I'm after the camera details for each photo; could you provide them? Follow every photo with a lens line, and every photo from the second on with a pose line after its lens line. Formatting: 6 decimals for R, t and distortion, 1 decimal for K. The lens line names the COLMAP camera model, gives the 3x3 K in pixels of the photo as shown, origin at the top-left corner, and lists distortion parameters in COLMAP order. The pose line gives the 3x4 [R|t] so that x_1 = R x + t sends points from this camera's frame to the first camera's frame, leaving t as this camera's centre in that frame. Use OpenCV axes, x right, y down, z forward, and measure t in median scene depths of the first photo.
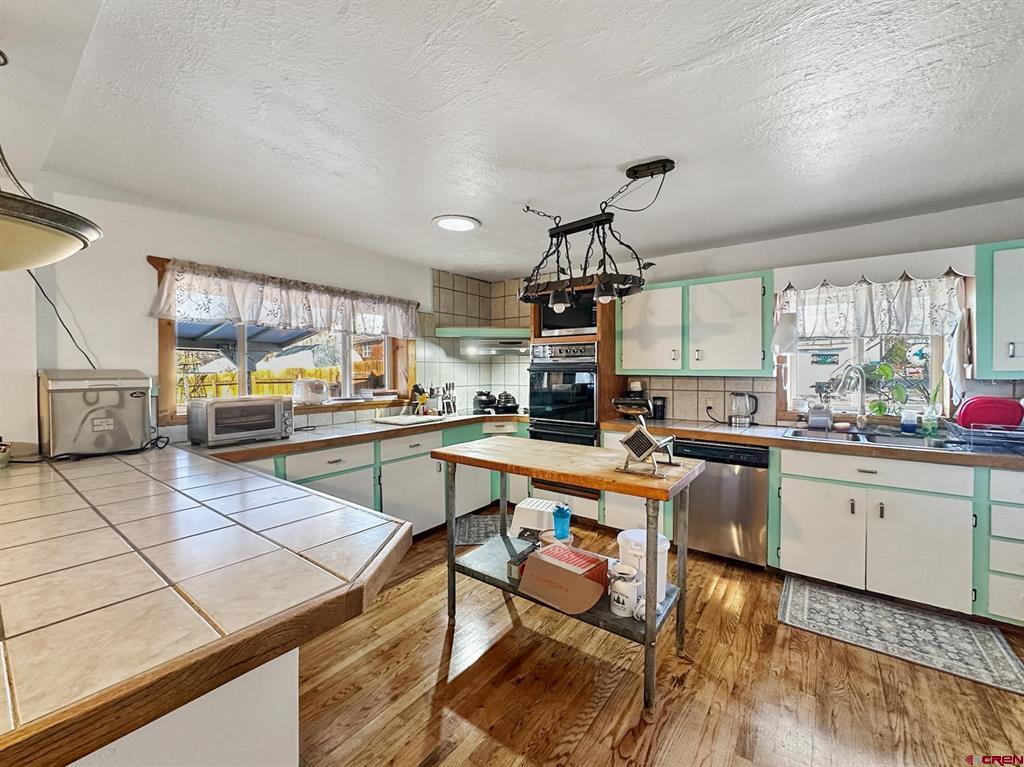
lens RADIAL K [[415.2, 0, 516.1], [0, 415.2, 372.2], [0, 0, 1]] dist [-0.001580, 0.000540]
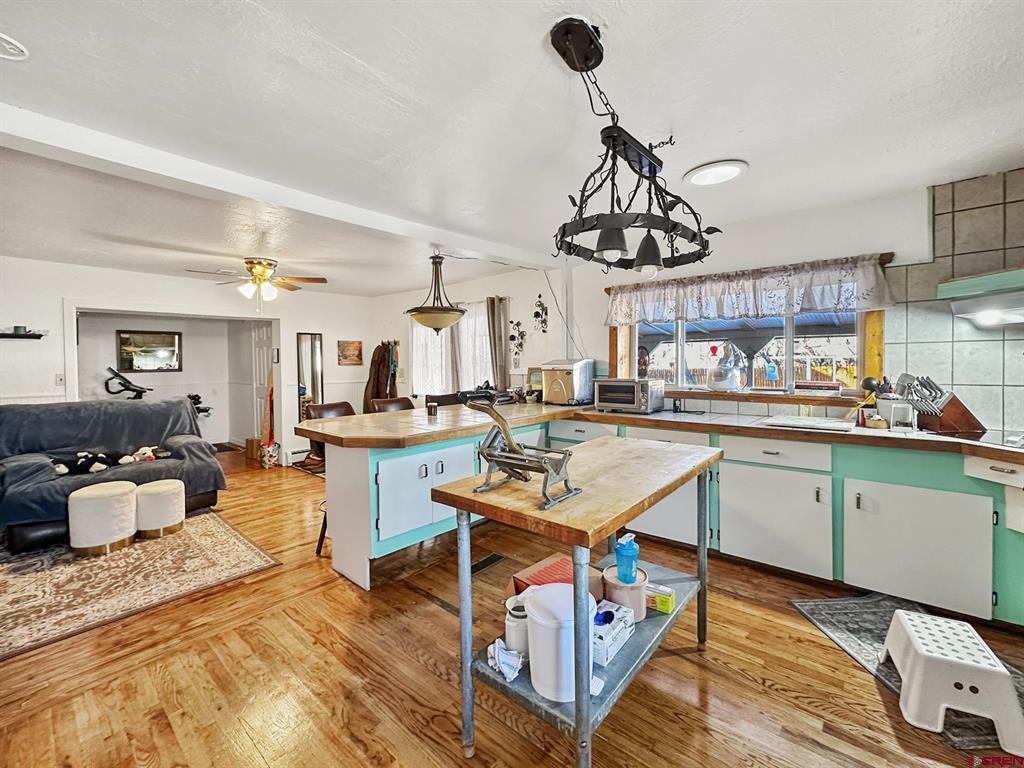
lens RADIAL K [[424.6, 0, 512.4], [0, 424.6, 363.7], [0, 0, 1]] dist [-0.001883, 0.000331]
pose [[-0.057785, 0.007815, -0.998298, 0.579165], [0.008415, 0.999938, 0.007341, -0.002715], [0.998294, -0.007977, -0.057847, 0.547810]]
